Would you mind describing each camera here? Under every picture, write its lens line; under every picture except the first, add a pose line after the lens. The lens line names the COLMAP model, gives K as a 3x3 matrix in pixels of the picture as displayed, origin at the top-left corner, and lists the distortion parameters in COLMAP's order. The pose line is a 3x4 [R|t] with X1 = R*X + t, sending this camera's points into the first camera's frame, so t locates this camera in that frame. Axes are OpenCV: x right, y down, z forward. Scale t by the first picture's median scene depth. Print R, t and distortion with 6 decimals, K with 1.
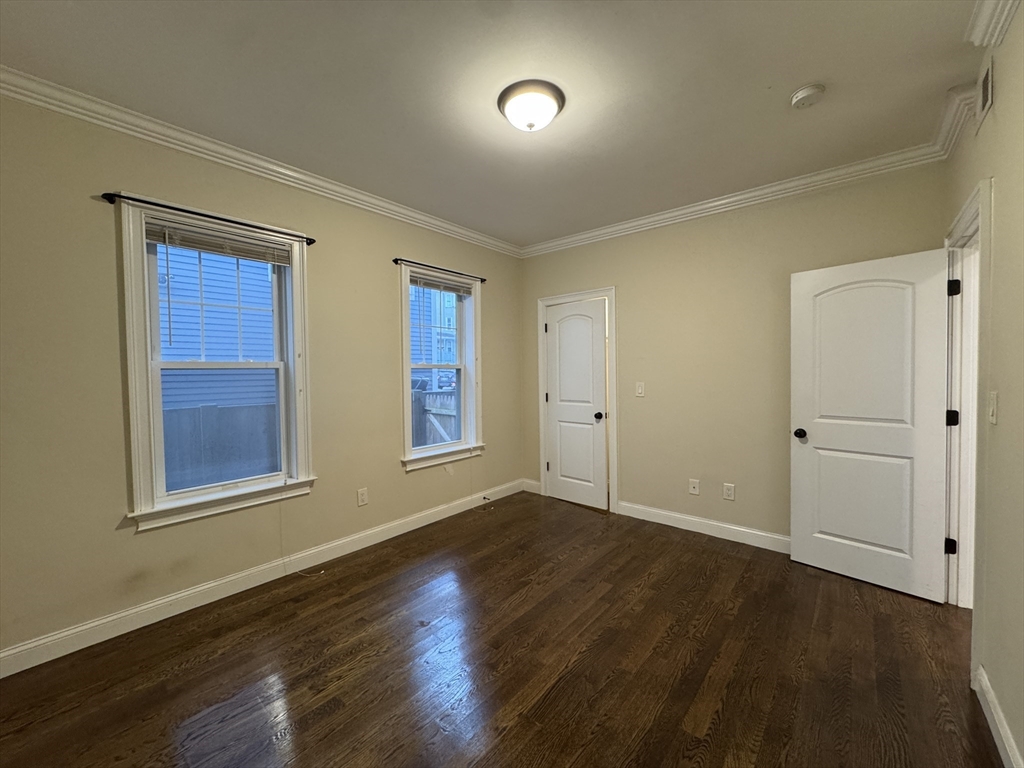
lens RADIAL K [[407.6, 0, 509.9], [0, 407.6, 382.9], [0, 0, 1]] dist [-0.002135, 0.000307]
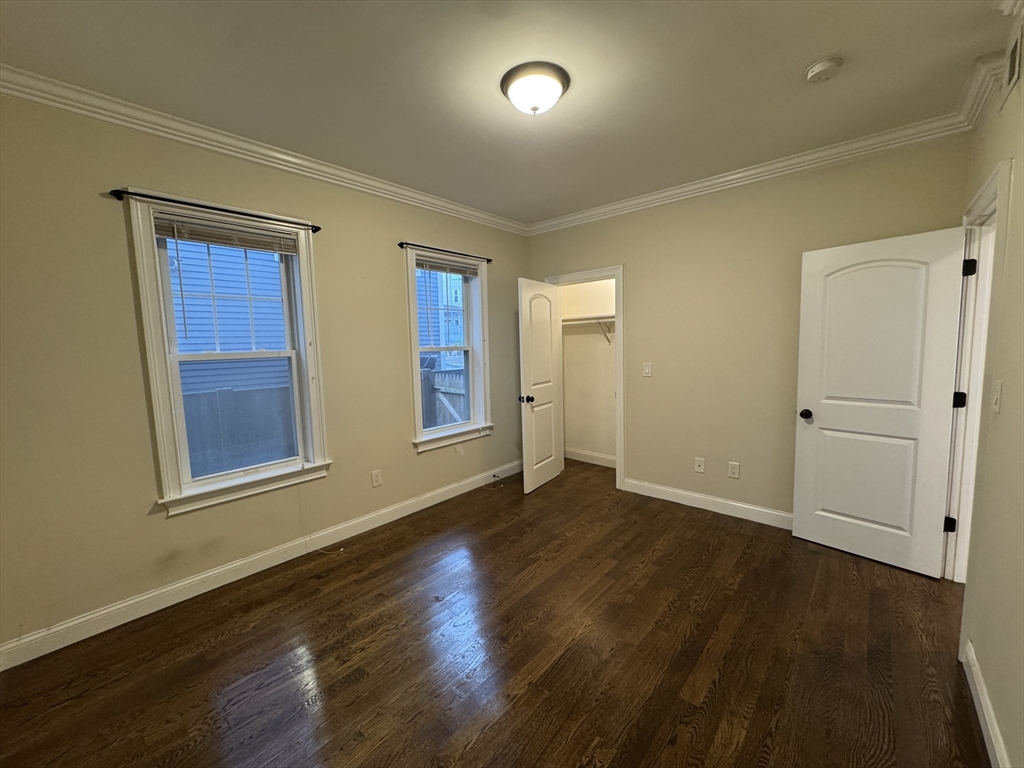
lens RADIAL K [[407.6, 0, 509.9], [0, 407.6, 382.9], [0, 0, 1]] dist [-0.002135, 0.000307]
pose [[0.999707, -0.012345, -0.020813, 0.003379], [0.013760, 0.997502, 0.069291, -0.040677], [0.019906, -0.069557, 0.997379, -0.017258]]
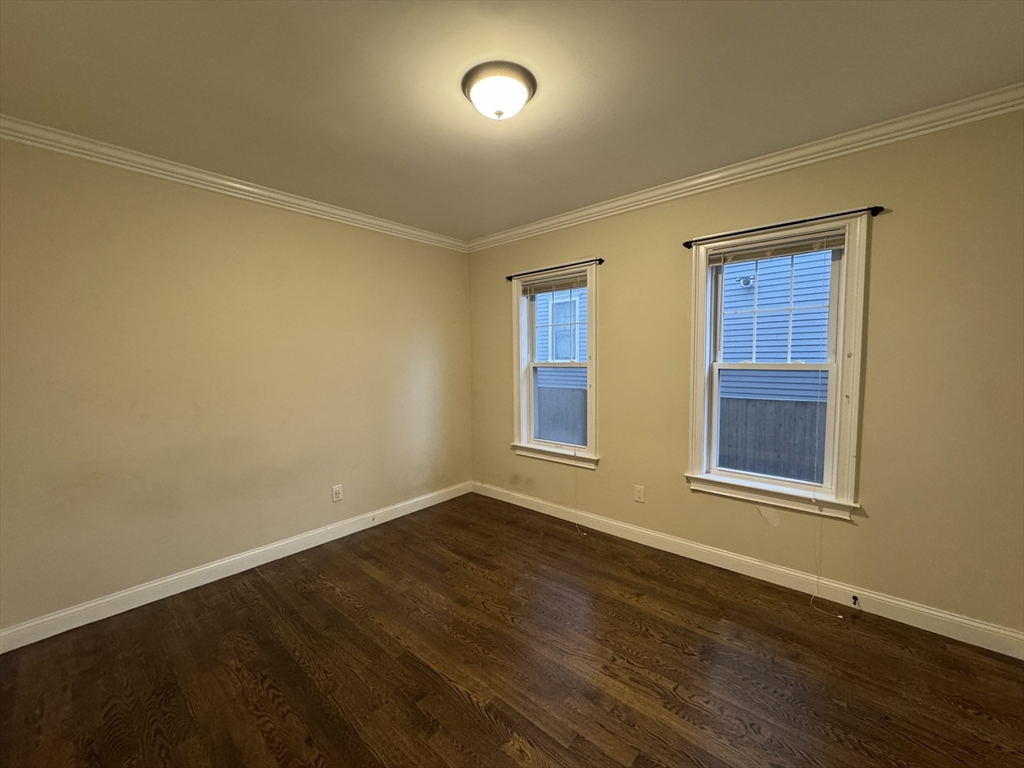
lens RADIAL K [[407.6, 0, 509.9], [0, 407.6, 382.9], [0, 0, 1]] dist [-0.002135, 0.000307]
pose [[-0.011947, 0.068780, -0.997560, 0.884679], [-0.023303, 0.997341, 0.069044, -0.084399], [0.999657, 0.024071, -0.010313, 0.928271]]
